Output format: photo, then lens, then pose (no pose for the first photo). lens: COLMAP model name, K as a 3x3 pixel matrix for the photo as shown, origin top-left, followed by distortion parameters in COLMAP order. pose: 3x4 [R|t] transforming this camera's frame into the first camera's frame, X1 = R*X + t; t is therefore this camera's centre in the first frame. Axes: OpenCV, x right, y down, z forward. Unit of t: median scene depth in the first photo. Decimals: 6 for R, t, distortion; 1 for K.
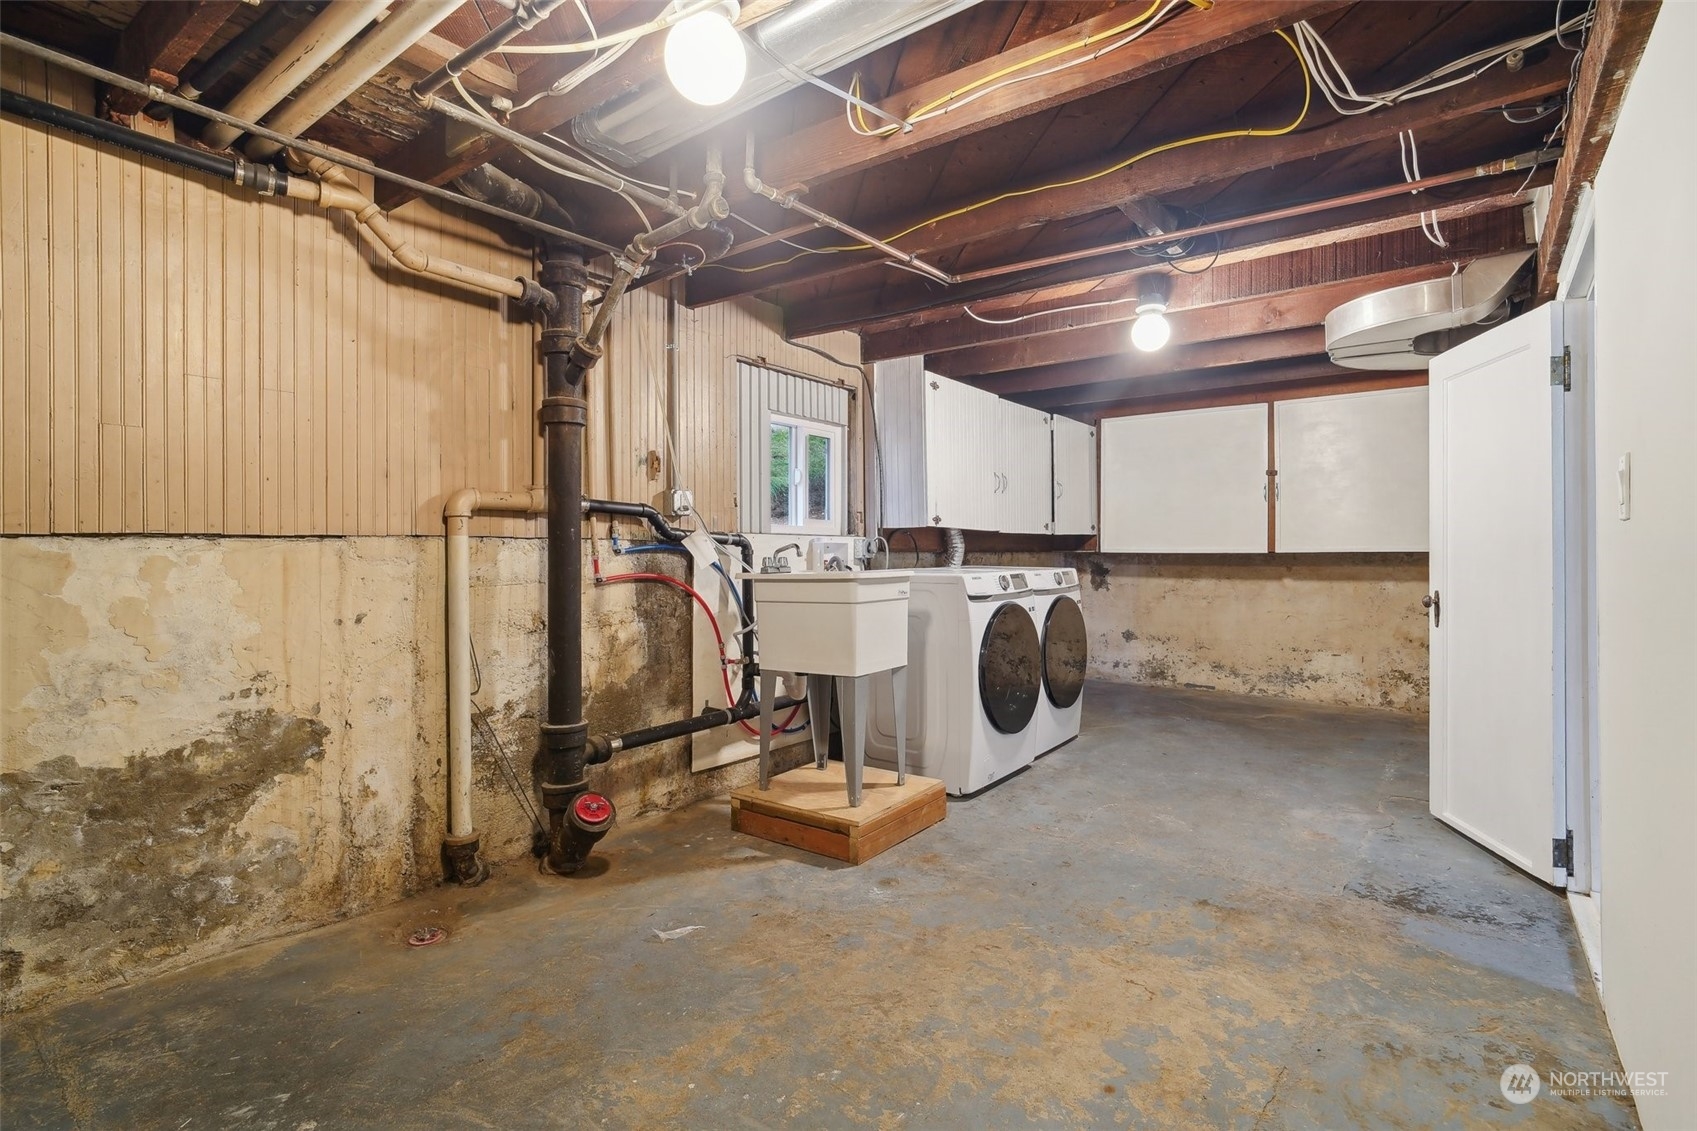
lens RADIAL K [[803.0, 0, 856.3], [0, 803.0, 555.4], [0, 0, 1]] dist [-0.021456, 0.007625]
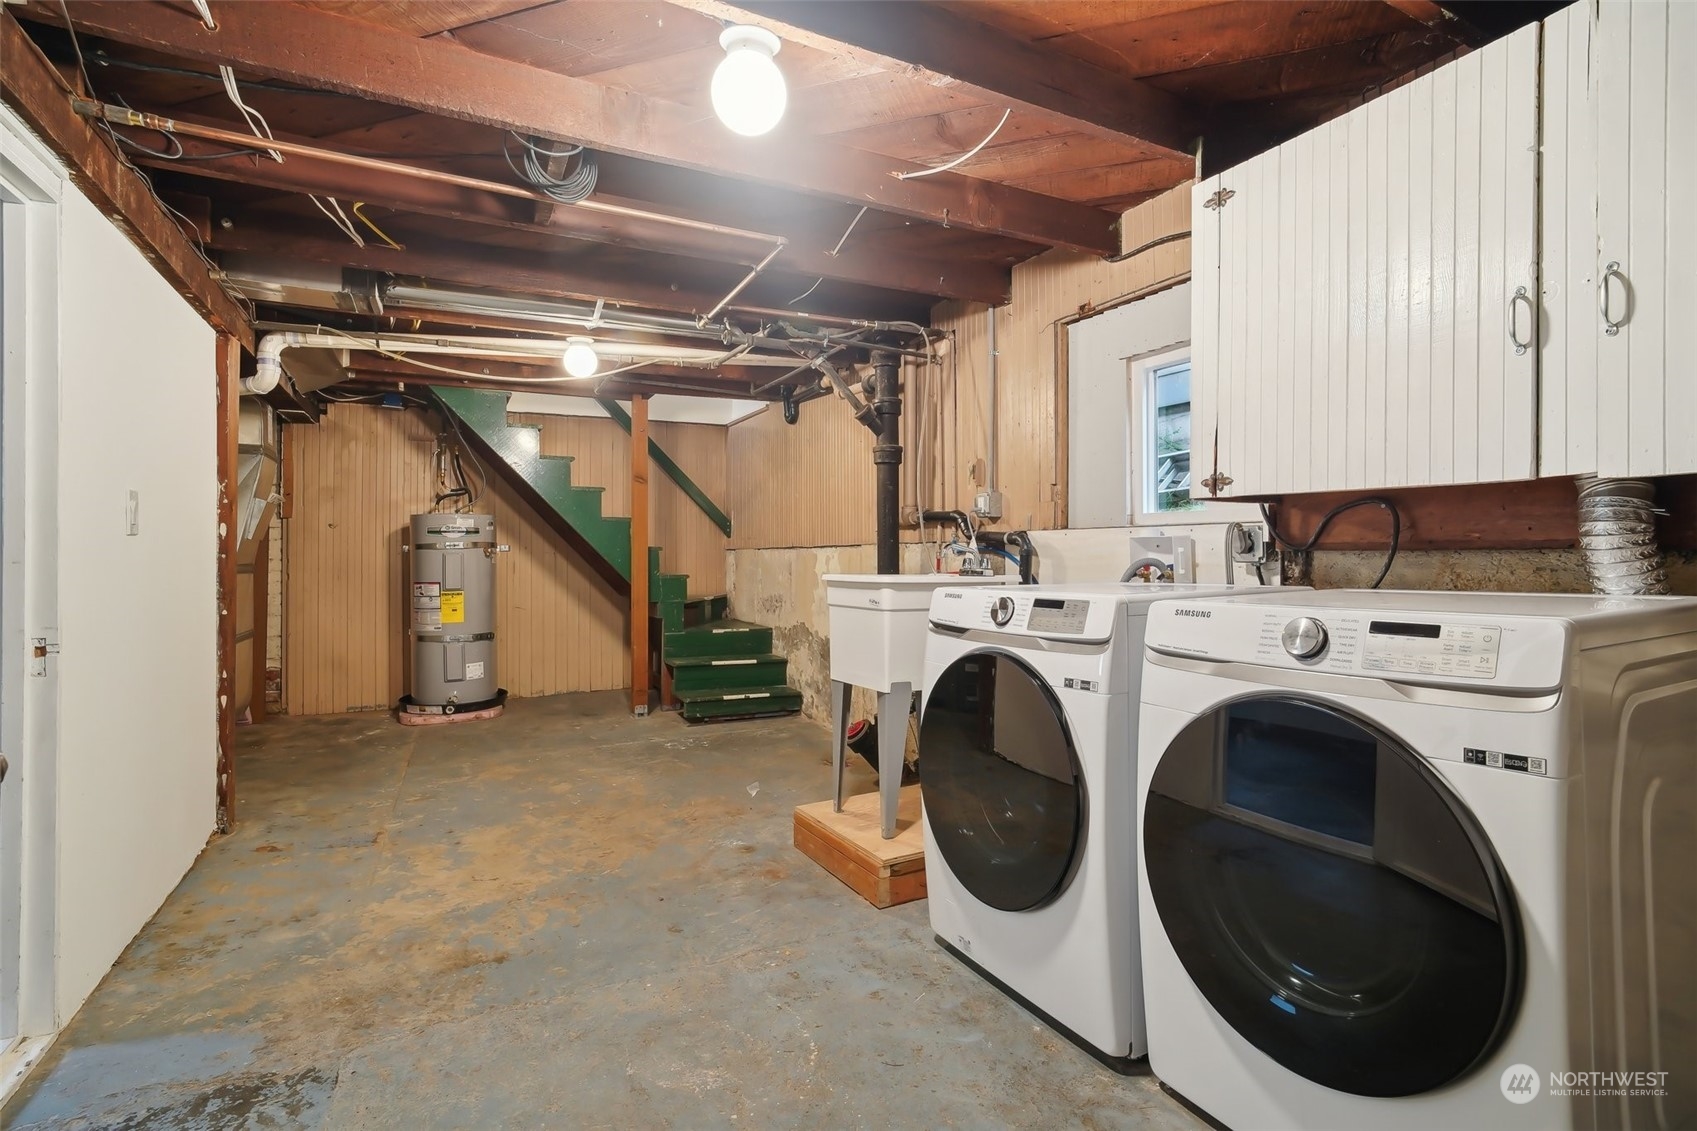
lens RADIAL K [[803.0, 0, 856.6], [0, 803.0, 566.4], [0, 0, 1]] dist [-0.021456, 0.007625]
pose [[-0.417926, 0.016267, -0.908336, 1.110750], [0.001775, 0.999852, 0.017089, -0.006831], [0.908480, 0.005530, -0.417893, 1.805124]]
